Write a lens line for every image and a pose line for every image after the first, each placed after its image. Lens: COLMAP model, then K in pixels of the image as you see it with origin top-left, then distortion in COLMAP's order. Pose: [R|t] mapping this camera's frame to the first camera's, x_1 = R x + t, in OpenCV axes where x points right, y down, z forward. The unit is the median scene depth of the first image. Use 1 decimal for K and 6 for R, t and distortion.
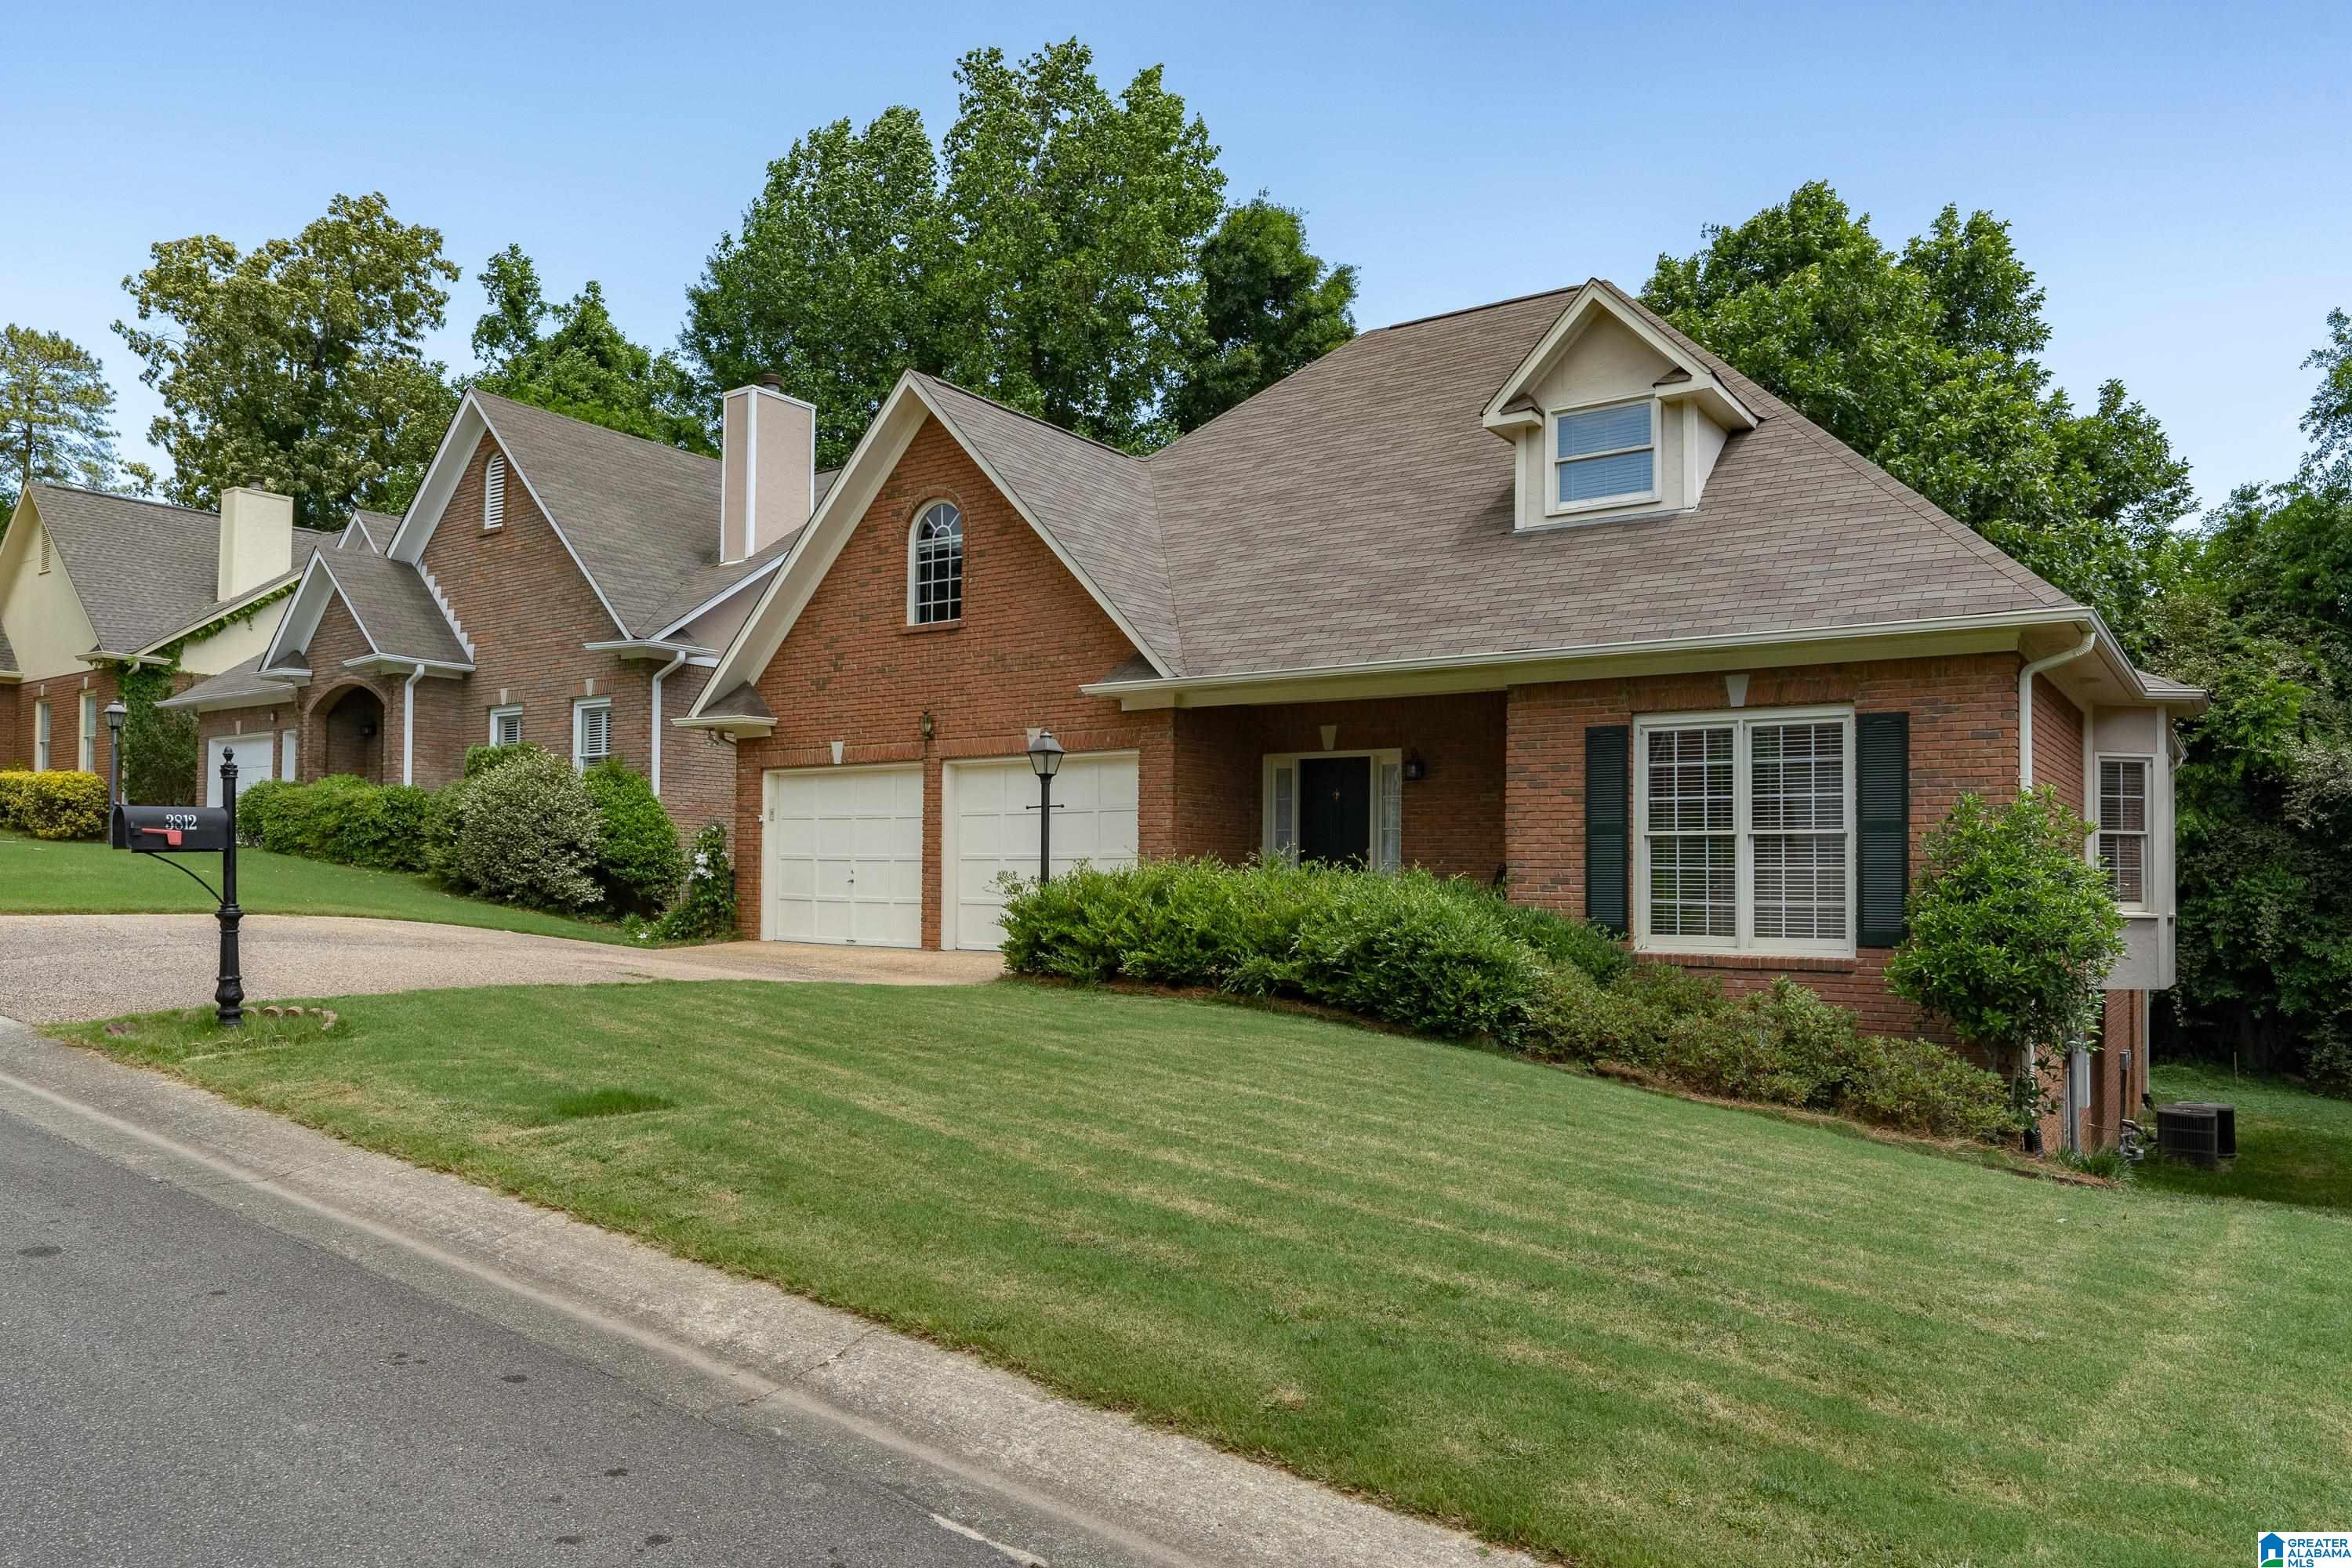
lens RADIAL K [[1521.6, 0, 1175.9], [0, 1521.6, 786.1], [0, 0, 1]] dist [0.004804, 0.002603]
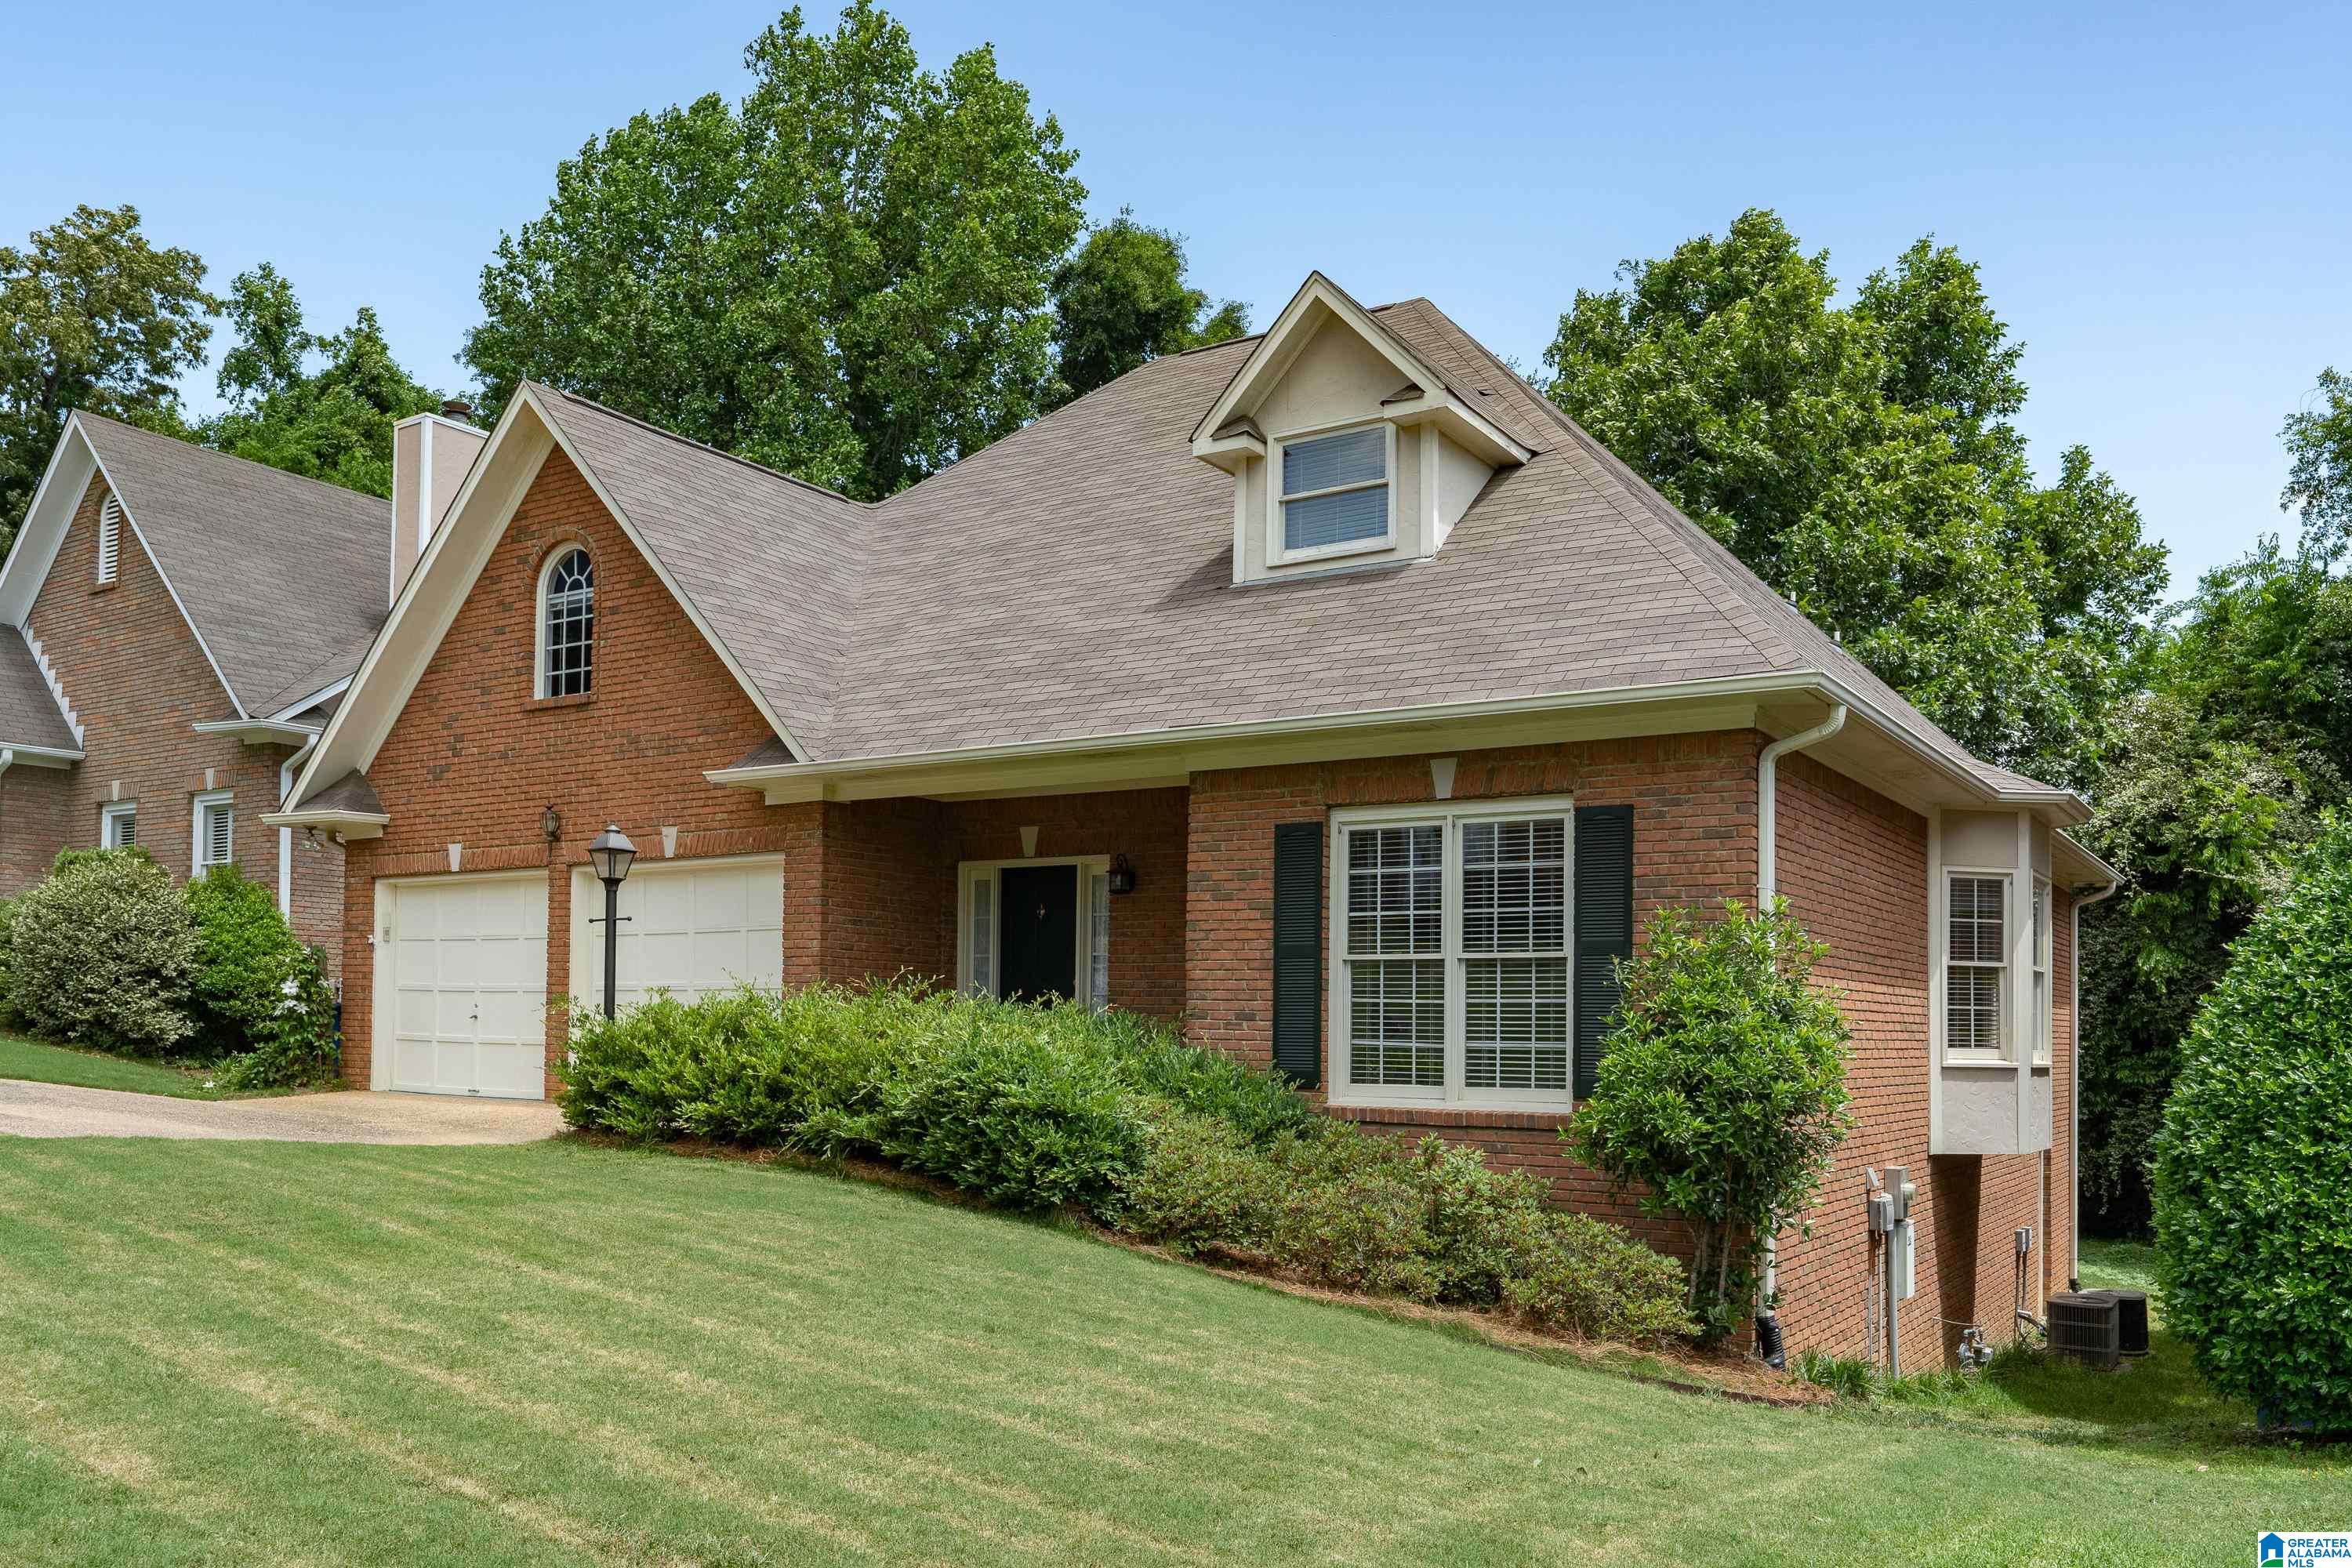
lens RADIAL K [[1755.5, 0, 1189.1], [0, 1755.5, 920.7], [0, 0, 1]] dist [0.004834, -0.010095]
pose [[0.999171, 0.007800, 0.039959, 0.134444], [-0.007810, 0.999969, 0.000101, 0.008667], [-0.039957, -0.000413, 0.999201, 0.056938]]
